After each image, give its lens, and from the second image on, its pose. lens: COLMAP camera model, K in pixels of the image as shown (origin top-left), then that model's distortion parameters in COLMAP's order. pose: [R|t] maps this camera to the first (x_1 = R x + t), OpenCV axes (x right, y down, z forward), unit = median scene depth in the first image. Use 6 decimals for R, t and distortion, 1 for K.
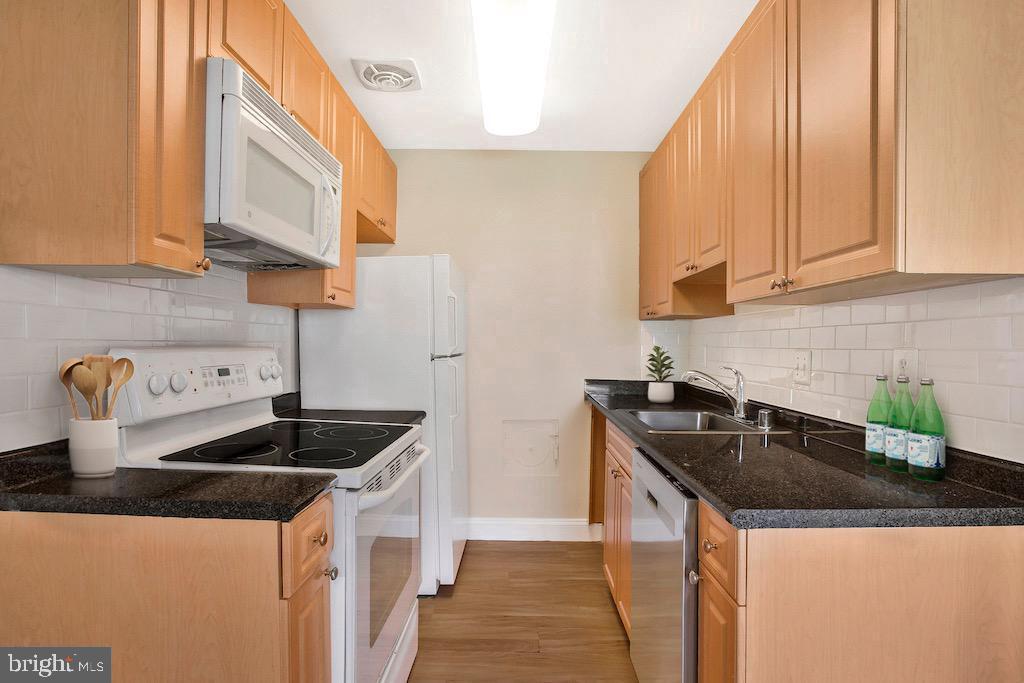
lens RADIAL K [[533.8, 0, 516.0], [0, 533.8, 352.5], [0, 0, 1]] dist [-0.030162, 0.000333]
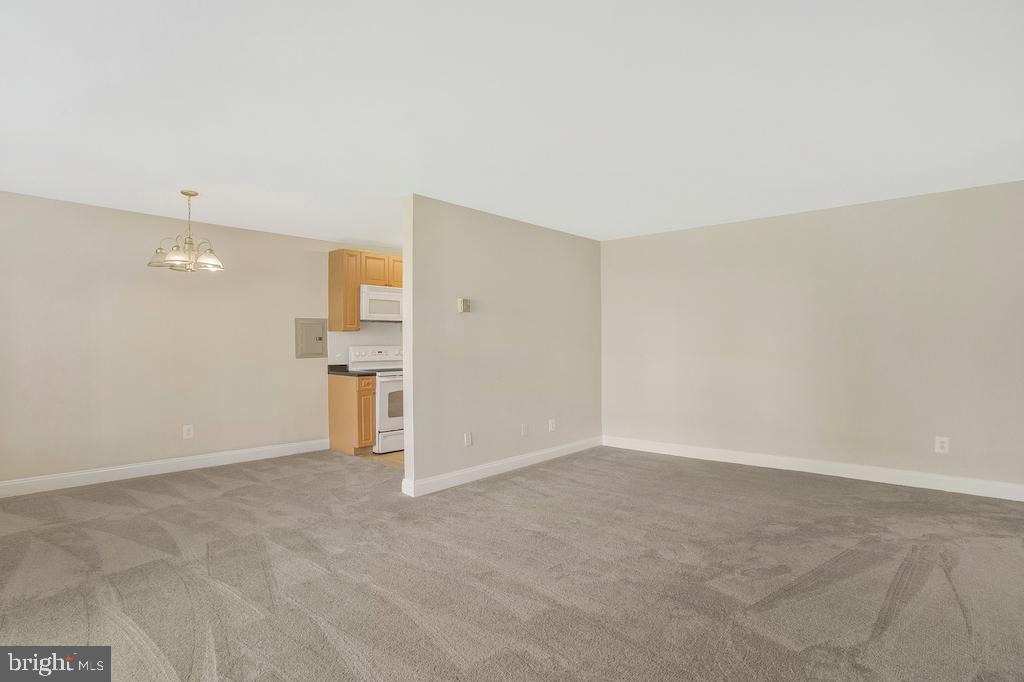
lens RADIAL K [[543.9, 0, 512.0], [0, 543.9, 341.0], [0, 0, 1]] dist [-0.051497, -0.000119]
pose [[0.758856, -0.011983, -0.651148, 2.260403], [-0.000563, 0.999818, -0.019055, 0.024342], [0.651258, 0.014827, 0.758711, -1.131604]]
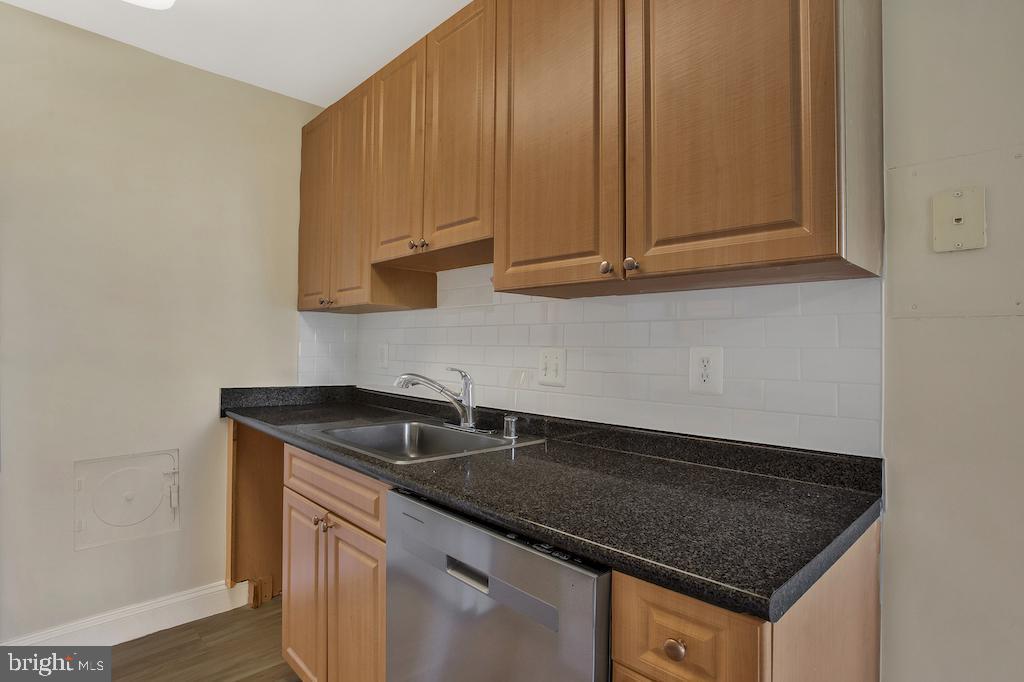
lens RADIAL K [[511.3, 0, 511.3], [0, 511.3, 333.3], [0, 0, 1]] dist [-0.065704, 0.023617]
pose [[0.711598, 0.016082, 0.702402, -0.113824], [0.006366, 0.999549, -0.029334, -0.004046], [-0.702558, 0.025346, 0.711175, 0.384159]]
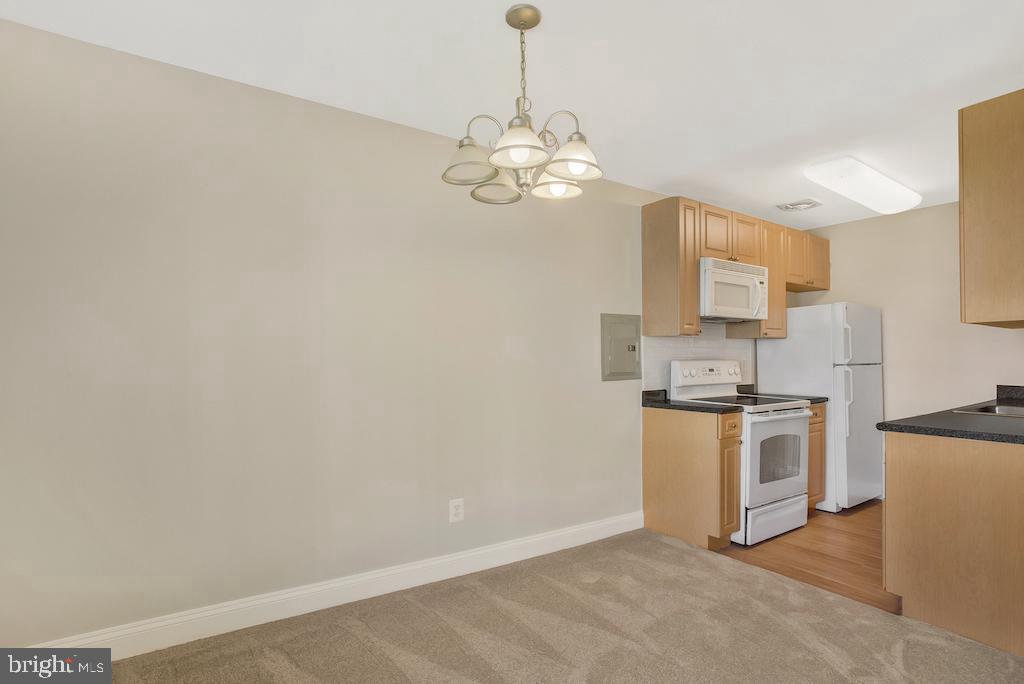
lens RADIAL K [[530.4, 0, 506.6], [0, 530.4, 359.7], [0, 0, 1]] dist [-0.077463, 0.037048]
pose [[0.581387, -0.007617, -0.813591, 0.687242], [-0.002880, 0.999931, -0.011419, 0.015674], [0.813622, 0.008982, 0.581325, -0.928826]]
